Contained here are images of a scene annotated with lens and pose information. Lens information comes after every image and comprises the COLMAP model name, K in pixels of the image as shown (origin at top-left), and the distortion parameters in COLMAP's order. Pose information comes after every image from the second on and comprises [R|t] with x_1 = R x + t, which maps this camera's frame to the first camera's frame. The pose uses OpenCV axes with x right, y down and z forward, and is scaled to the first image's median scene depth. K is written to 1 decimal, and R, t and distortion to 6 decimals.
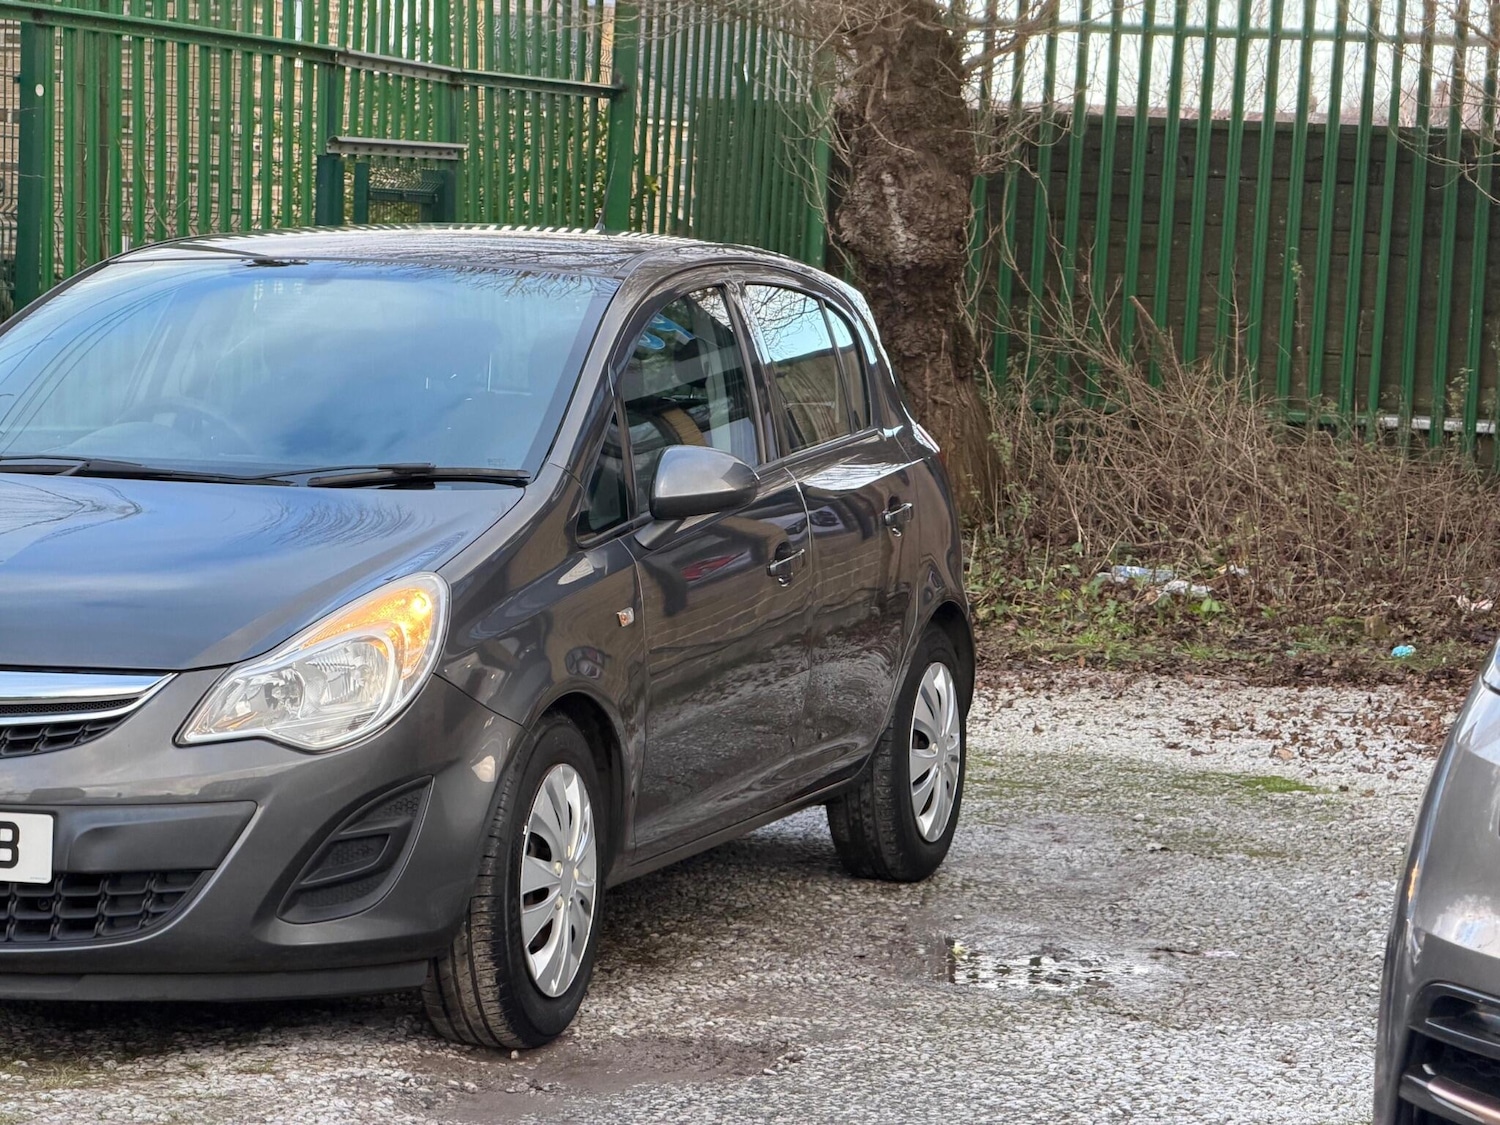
lens RADIAL K [[4198.0, 0, 740.2], [0, 4198.0, 591.7], [0, 0, 1]] dist [0.173566, 0.000000]
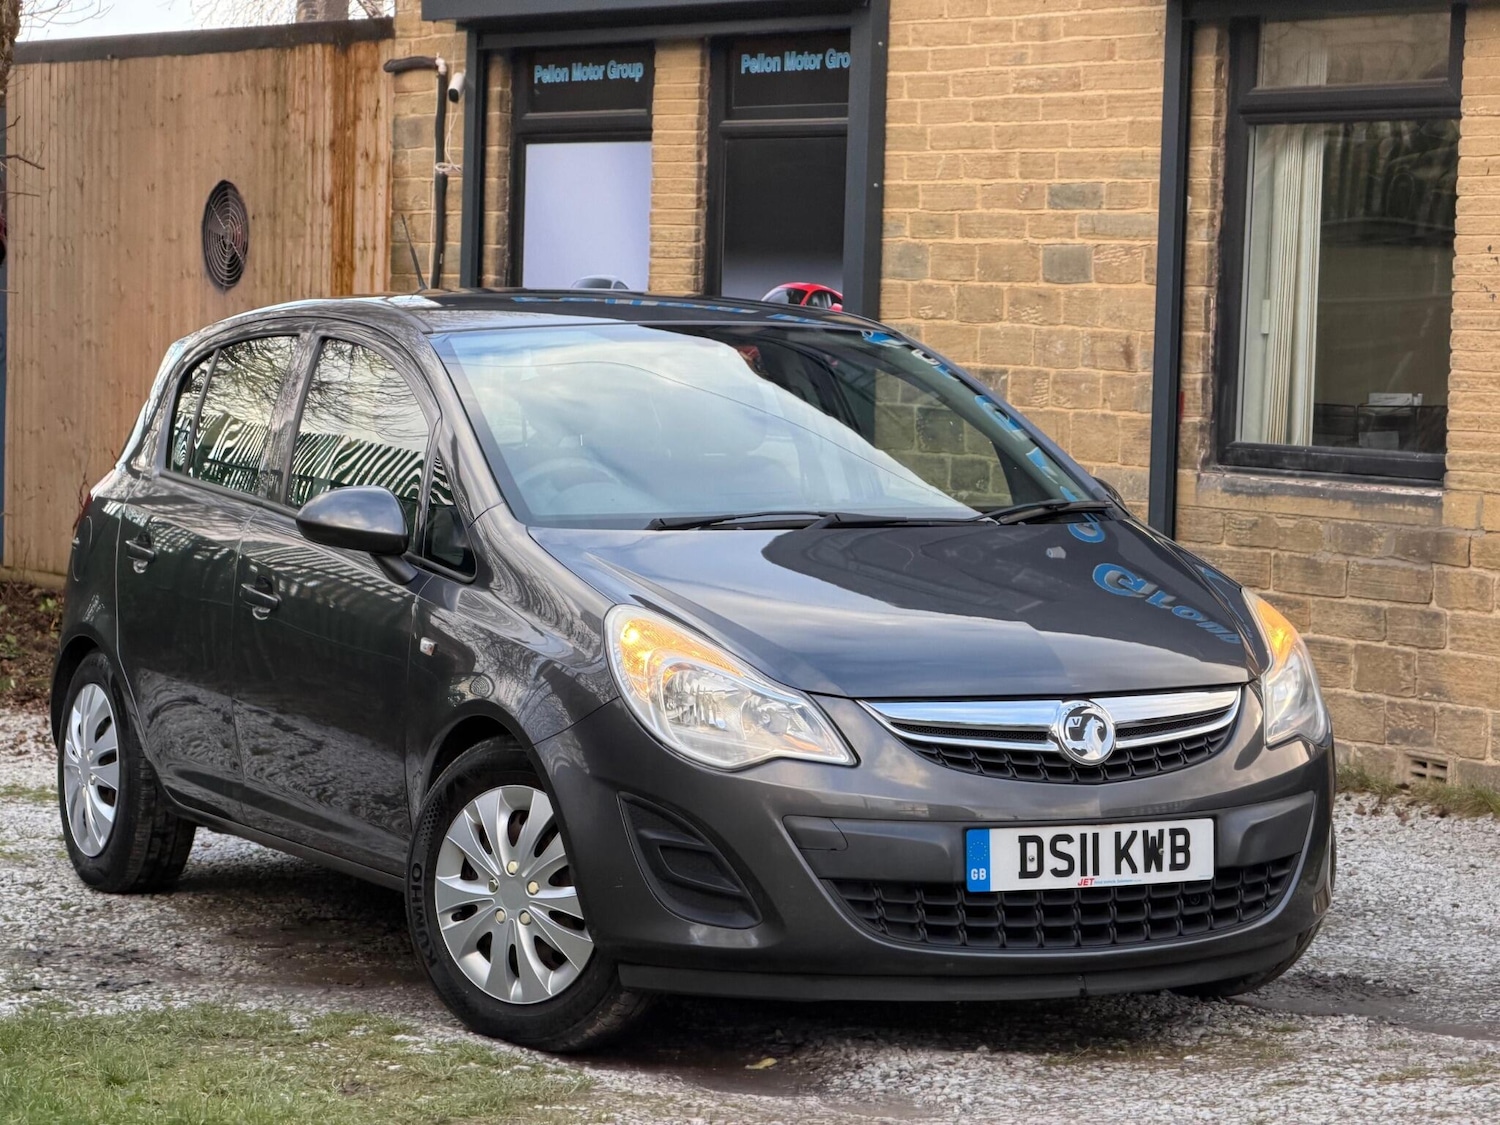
lens RADIAL K [[4198.0, 0, 718.4], [0, 4198.0, 548.4], [0, 0, 1]] dist [0.173566, 0.000000]
pose [[0.737862, -0.056704, 0.672565, -0.871900], [0.067861, 0.997648, 0.009662, -0.033419], [-0.671531, 0.038512, 0.739975, 0.219353]]
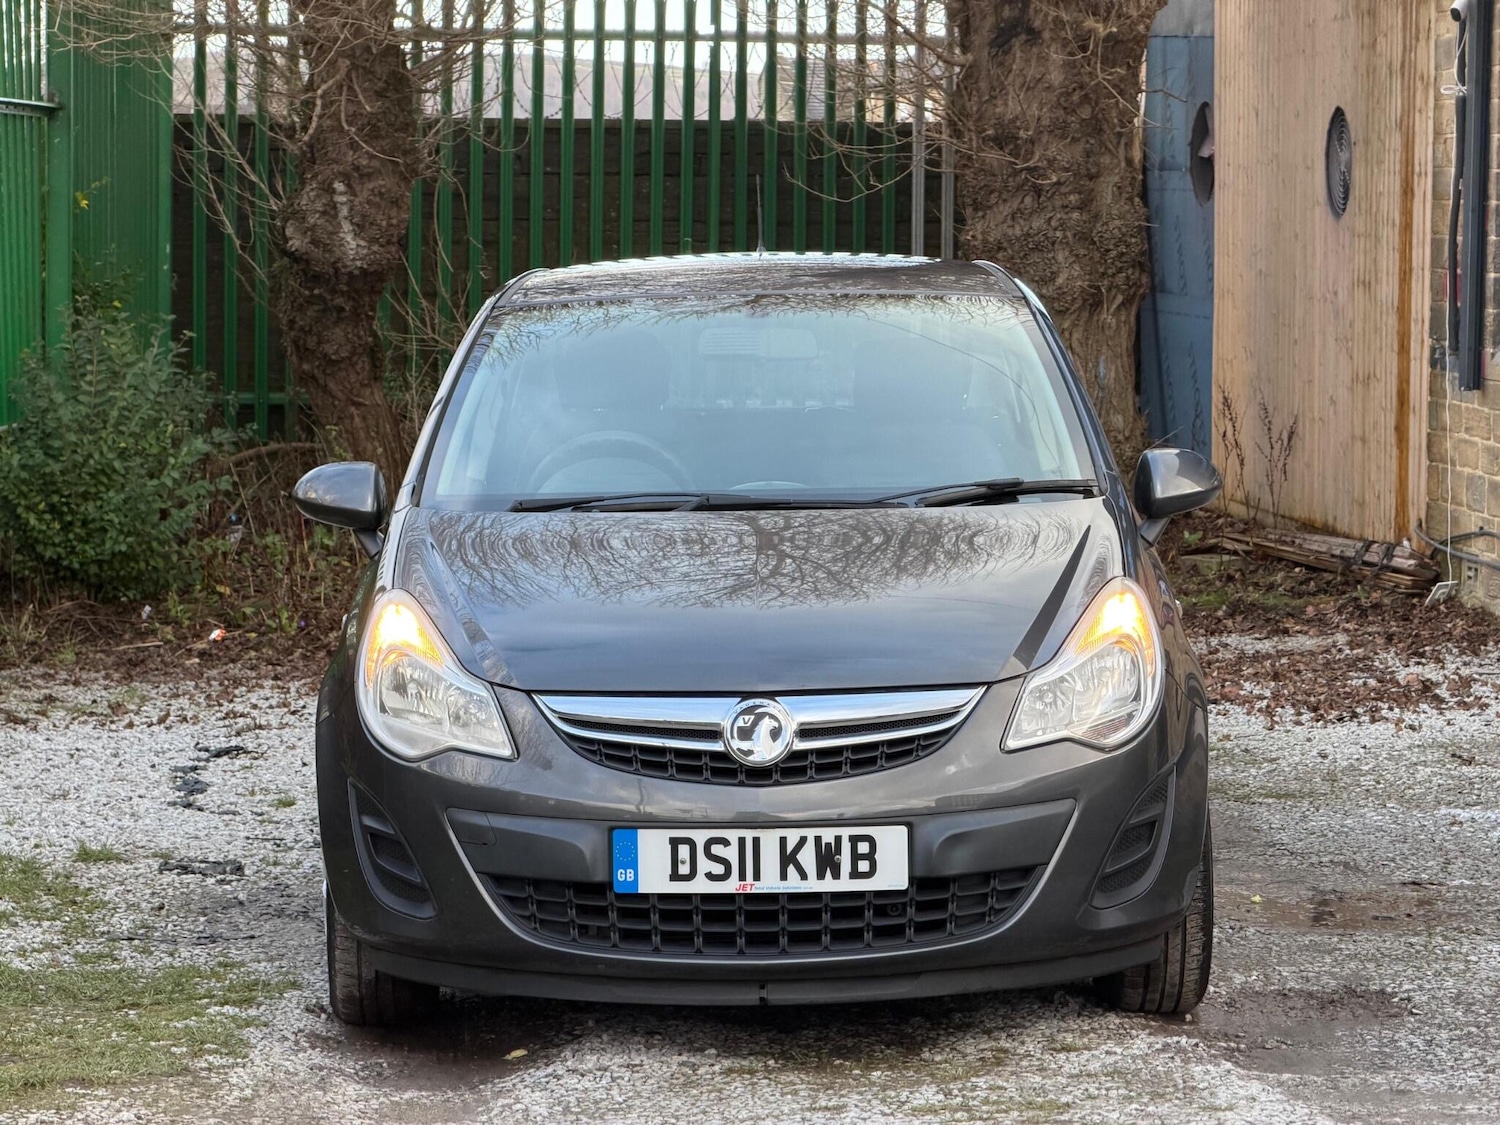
lens RADIAL K [[4198.0, 0, 743.4], [0, 4198.0, 560.2], [0, 0, 1]] dist [0.173566, 0.000000]
pose [[0.954218, -0.064345, 0.292108, -0.438349], [0.065391, 0.997841, 0.006193, -0.020151], [-0.291876, 0.013191, 0.956365, -0.004889]]
